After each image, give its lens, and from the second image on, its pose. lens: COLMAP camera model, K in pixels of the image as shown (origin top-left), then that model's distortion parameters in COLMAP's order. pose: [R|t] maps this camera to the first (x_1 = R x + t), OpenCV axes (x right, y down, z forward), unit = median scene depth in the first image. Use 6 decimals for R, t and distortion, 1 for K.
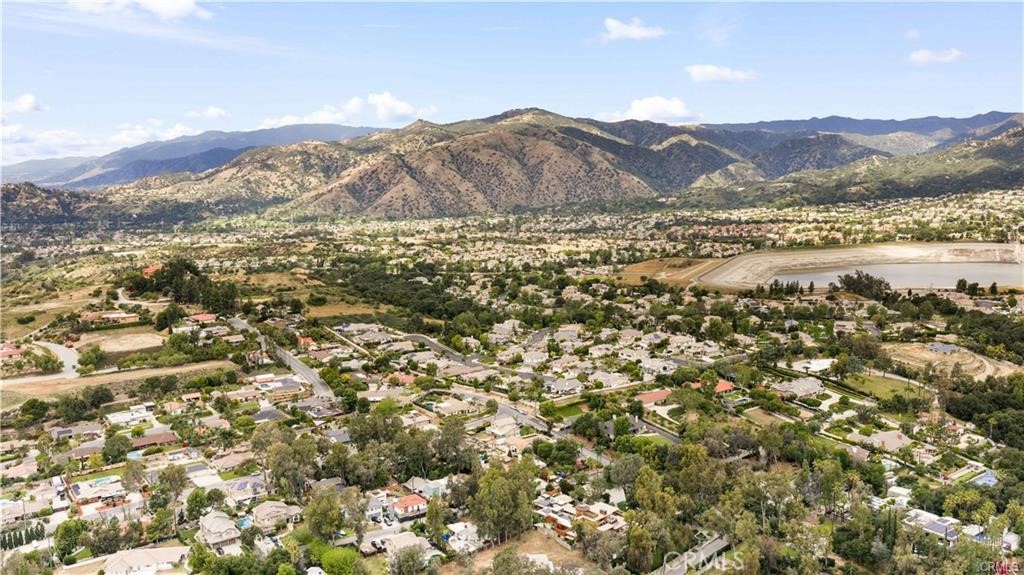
lens RADIAL K [[871.9, 0, 512.0], [0, 871.9, 287.5], [0, 0, 1]] dist [0.009821, -0.002619]
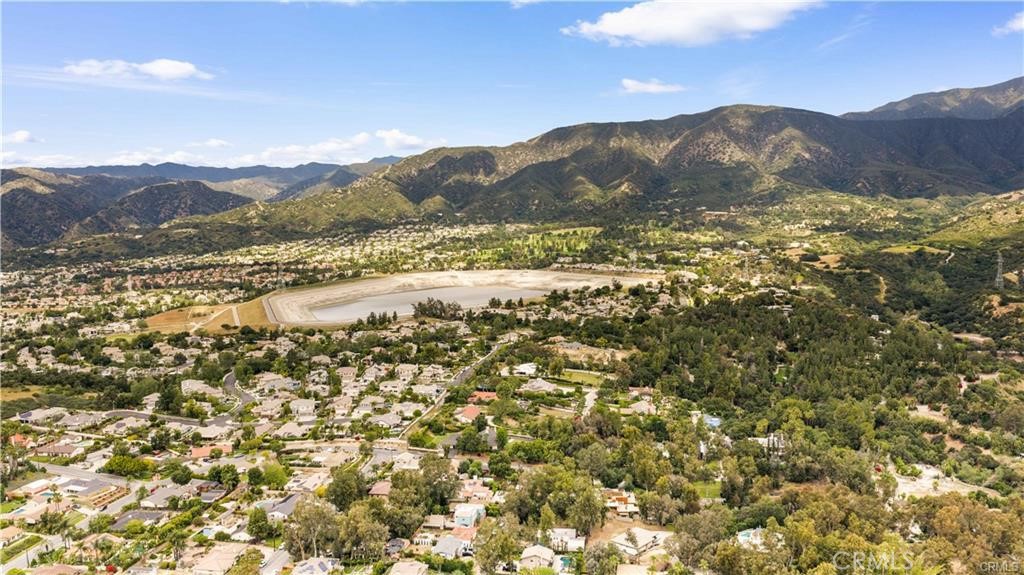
lens RADIAL K [[871.9, 0, 512.0], [0, 871.9, 287.5], [0, 0, 1]] dist [0.009821, -0.002619]
pose [[0.751450, -0.074003, 0.655627, -0.162800], [0.108270, 0.994050, -0.011891, -0.004504], [-0.650846, 0.079920, 0.754991, 0.042084]]
